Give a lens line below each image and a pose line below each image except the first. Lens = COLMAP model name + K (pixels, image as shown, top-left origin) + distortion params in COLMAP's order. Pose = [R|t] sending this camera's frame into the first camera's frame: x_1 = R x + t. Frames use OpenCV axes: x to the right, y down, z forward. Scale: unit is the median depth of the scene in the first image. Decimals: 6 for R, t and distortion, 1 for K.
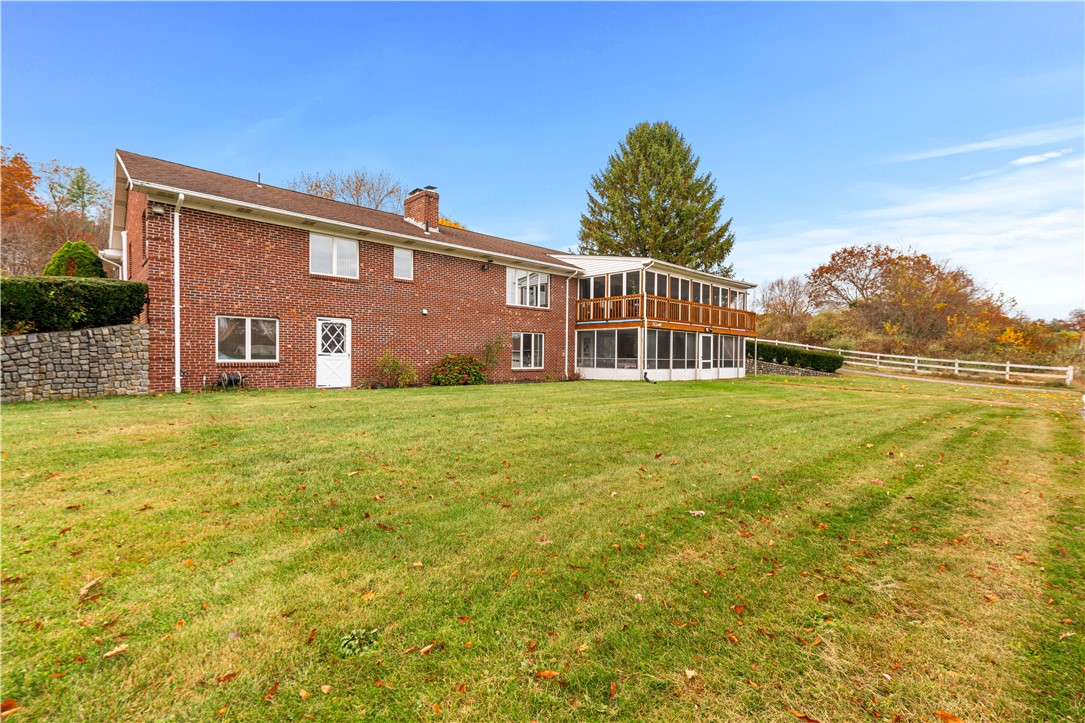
lens RADIAL K [[496.9, 0, 545.1], [0, 496.9, 361.0], [0, 0, 1]] dist [0.003712, 0.000732]
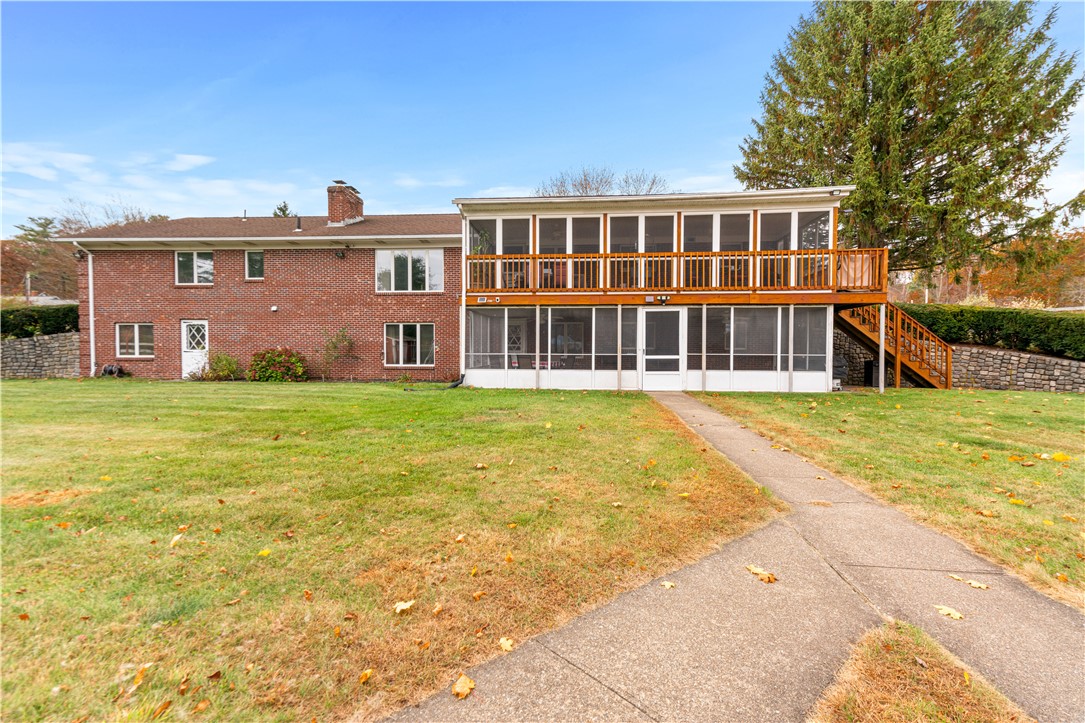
lens RADIAL K [[496.9, 0, 540.9], [0, 496.9, 367.0], [0, 0, 1]] dist [0.003712, 0.000732]
pose [[0.661164, 0.015653, -0.750078, 0.858952], [-0.001432, 0.999807, 0.019602, 0.000599], [0.750240, -0.011886, 0.661058, 0.707869]]
